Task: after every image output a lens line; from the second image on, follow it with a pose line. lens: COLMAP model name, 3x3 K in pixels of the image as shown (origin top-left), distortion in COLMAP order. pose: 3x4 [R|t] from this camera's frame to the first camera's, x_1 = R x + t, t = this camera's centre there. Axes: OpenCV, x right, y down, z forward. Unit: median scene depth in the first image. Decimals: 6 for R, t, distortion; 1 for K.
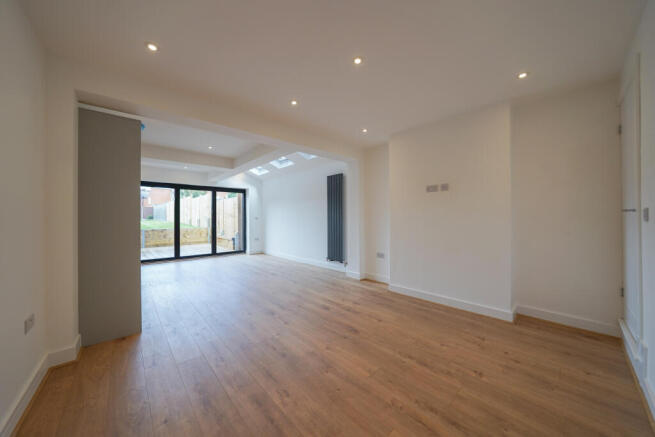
lens RADIAL K [[229.7, 0, 321.3], [0, 229.7, 219.2], [0, 0, 1]] dist [-0.011180, 0.000285]
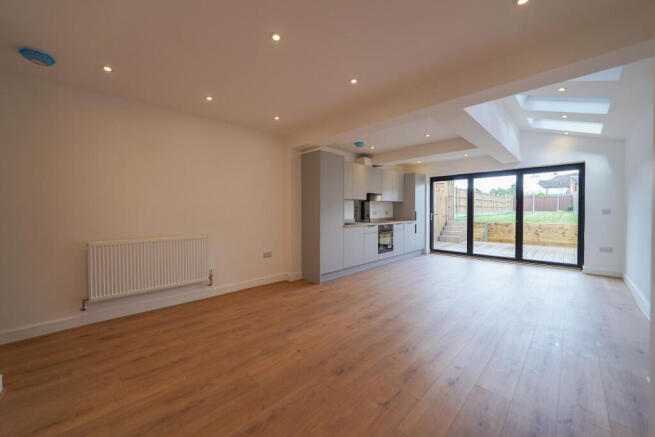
lens RADIAL K [[251.7, 0, 309.2], [0, 251.7, 213.2], [0, 0, 1]] dist [-0.012655, 0.000104]
pose [[0.007972, 0.013510, -0.999877, 0.329757], [-0.001769, 0.999907, 0.013496, -0.006859], [0.999967, 0.001661, 0.007995, 0.321333]]
